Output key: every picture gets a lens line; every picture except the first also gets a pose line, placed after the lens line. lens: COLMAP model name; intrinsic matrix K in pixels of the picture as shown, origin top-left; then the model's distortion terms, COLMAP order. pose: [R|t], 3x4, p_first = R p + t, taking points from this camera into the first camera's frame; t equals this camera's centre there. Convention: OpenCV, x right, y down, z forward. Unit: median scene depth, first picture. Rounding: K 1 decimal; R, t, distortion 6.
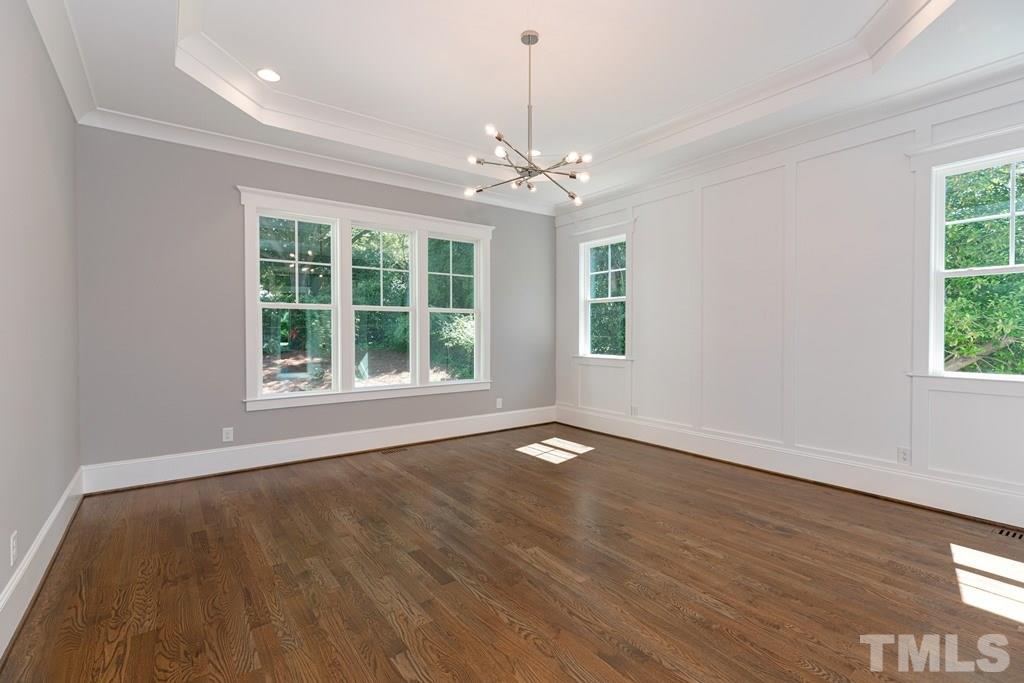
lens RADIAL K [[462.6, 0, 509.0], [0, 462.6, 333.4], [0, 0, 1]] dist [0.001723, 0.000796]
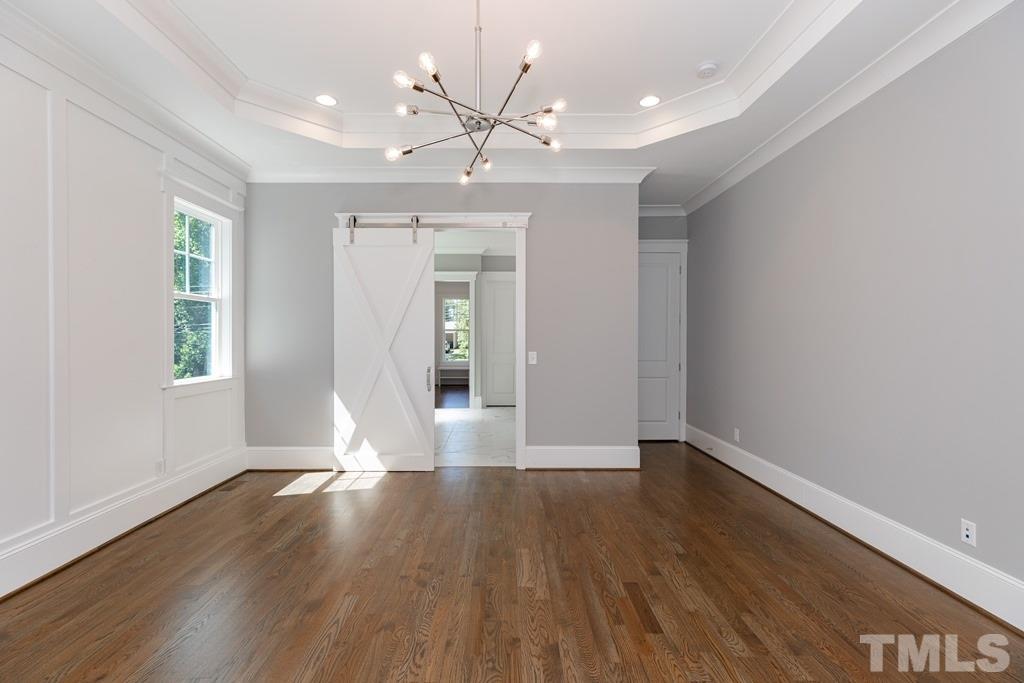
lens RADIAL K [[462.6, 0, 509.0], [0, 462.6, 333.4], [0, 0, 1]] dist [0.001723, 0.000796]
pose [[-0.812266, 0.005918, 0.583257, -0.466197], [0.004058, 0.999982, -0.004496, -0.031201], [-0.583273, -0.001285, -0.812275, 1.785039]]
